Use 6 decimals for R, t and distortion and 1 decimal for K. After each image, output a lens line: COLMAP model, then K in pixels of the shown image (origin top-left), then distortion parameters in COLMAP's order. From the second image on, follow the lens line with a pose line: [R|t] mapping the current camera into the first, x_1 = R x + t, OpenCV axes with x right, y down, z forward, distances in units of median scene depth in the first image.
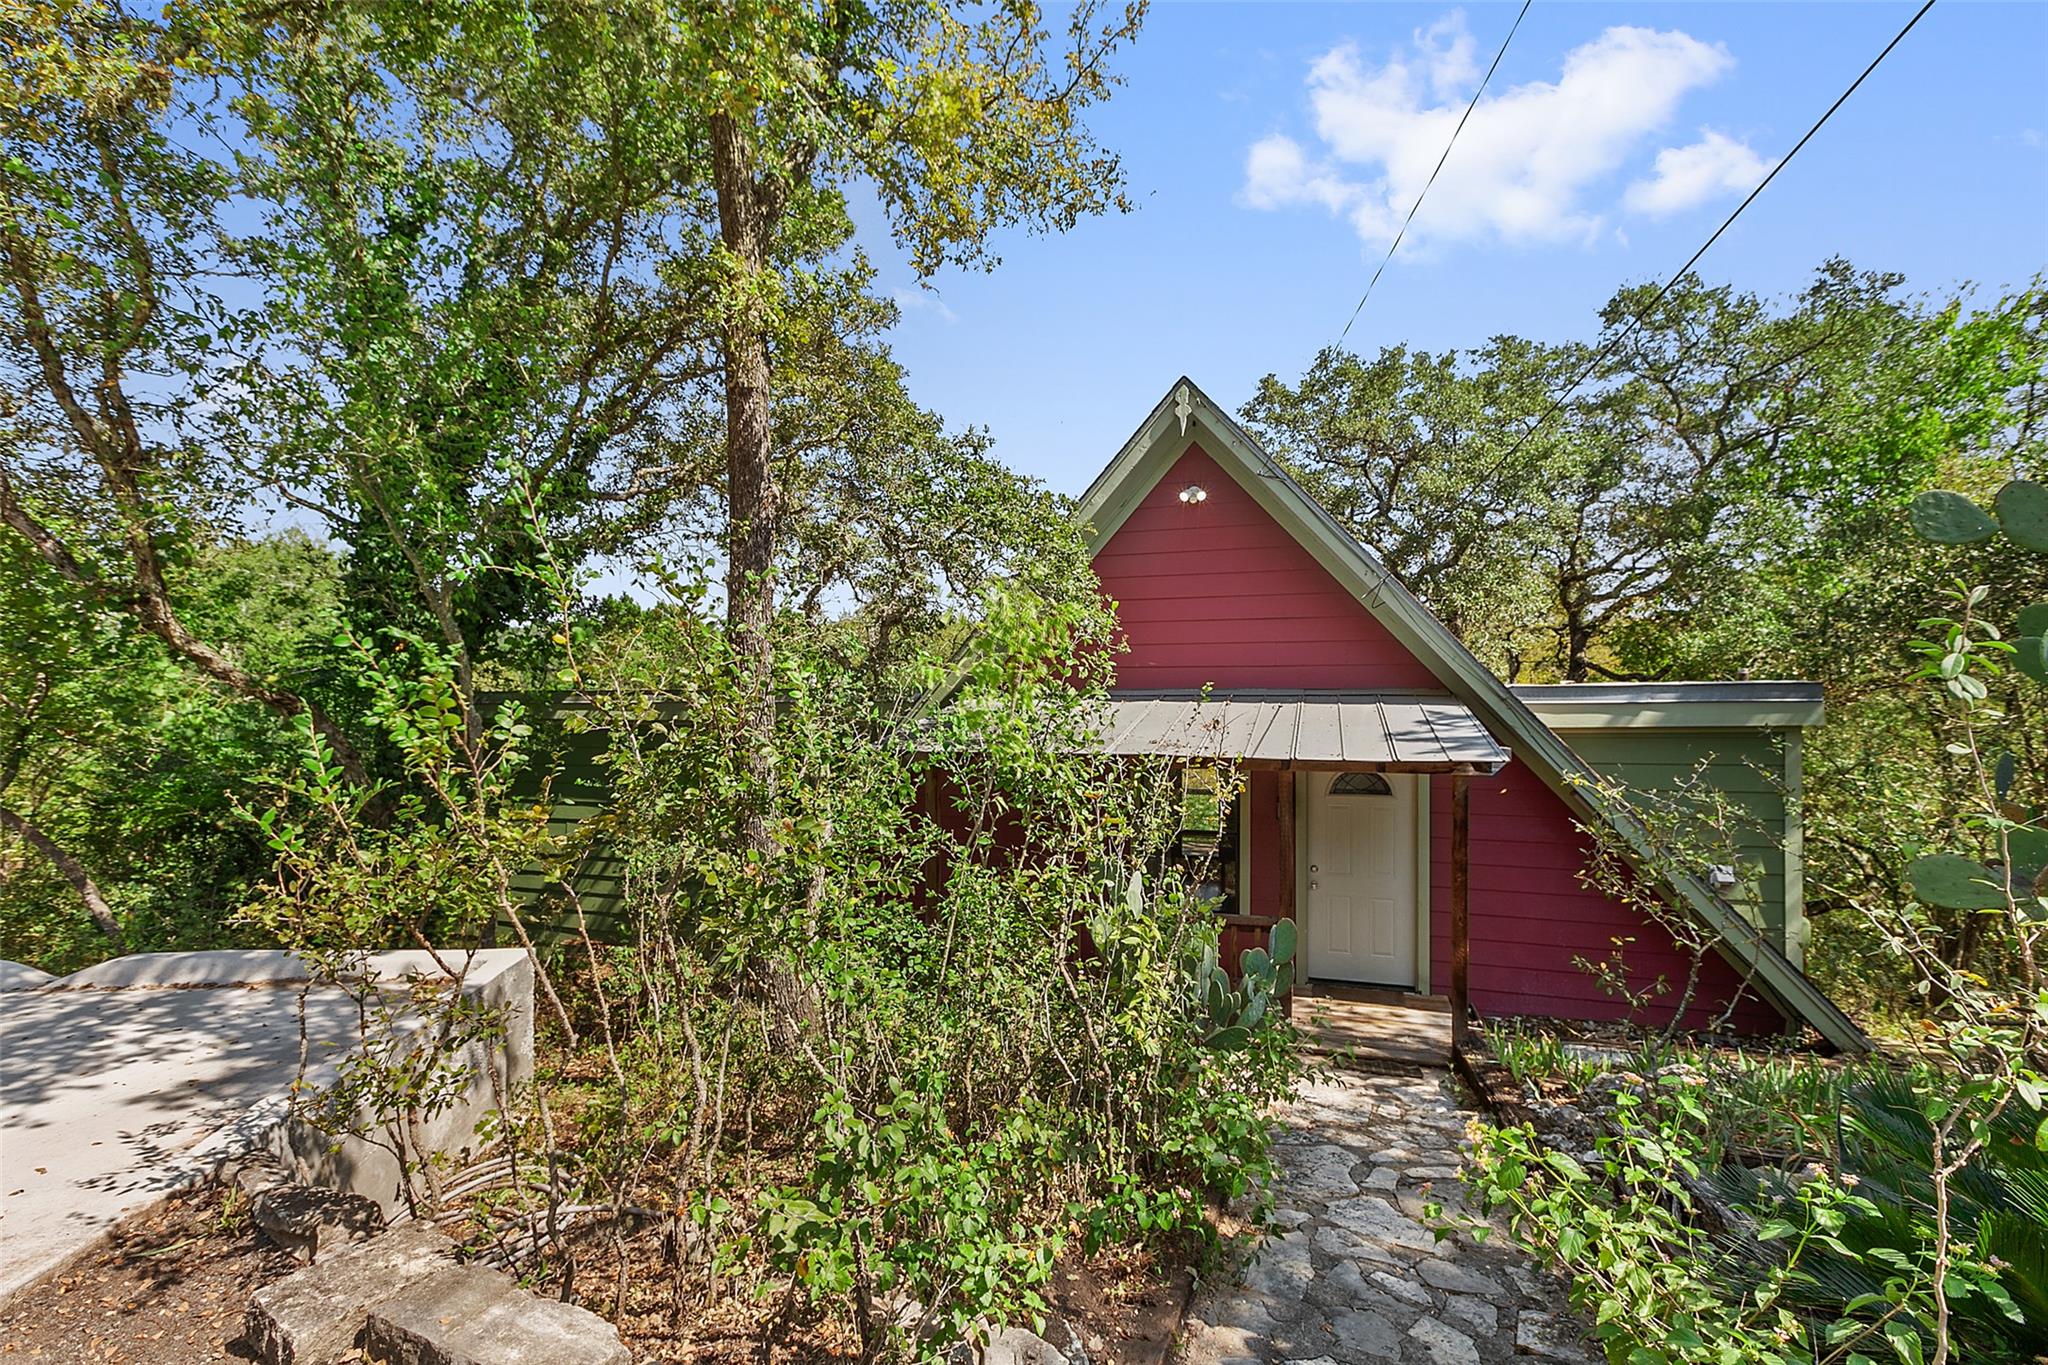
lens RADIAL K [[925.9, 0, 1015.9], [0, 925.9, 666.2], [0, 0, 1]] dist [0.002487, -0.000205]
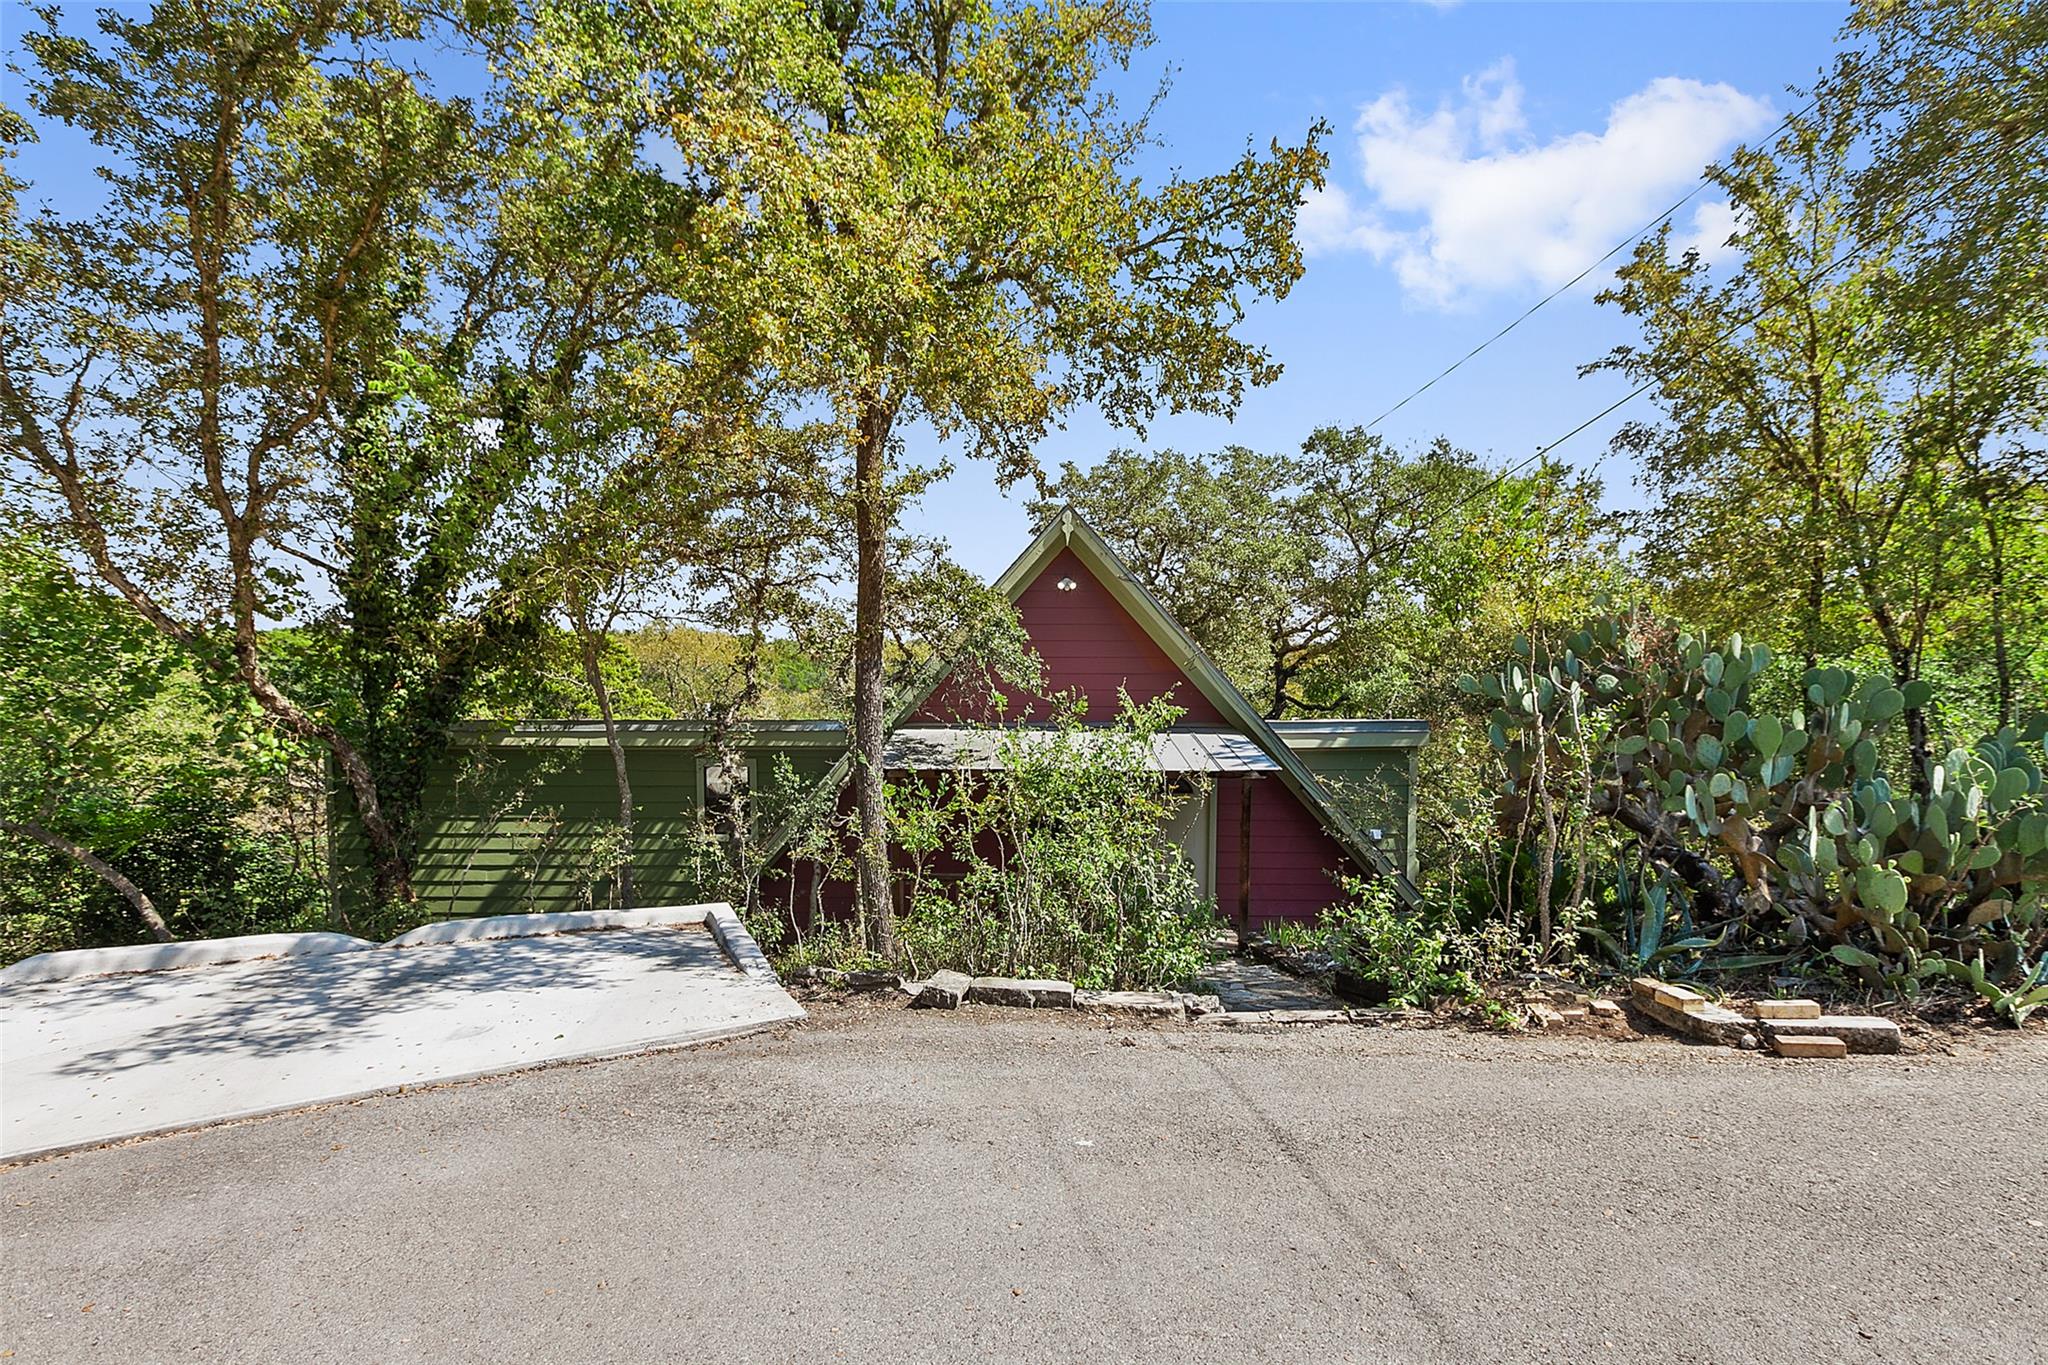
lens RADIAL K [[940.7, 0, 1029.5], [0, 940.7, 703.1], [0, 0, 1]] dist [0.002721, -0.001386]
pose [[0.949991, 0.006742, 0.312205, -0.373656], [-0.014946, 0.999603, 0.023892, -0.045742], [-0.311920, -0.027363, 0.949714, -0.420574]]
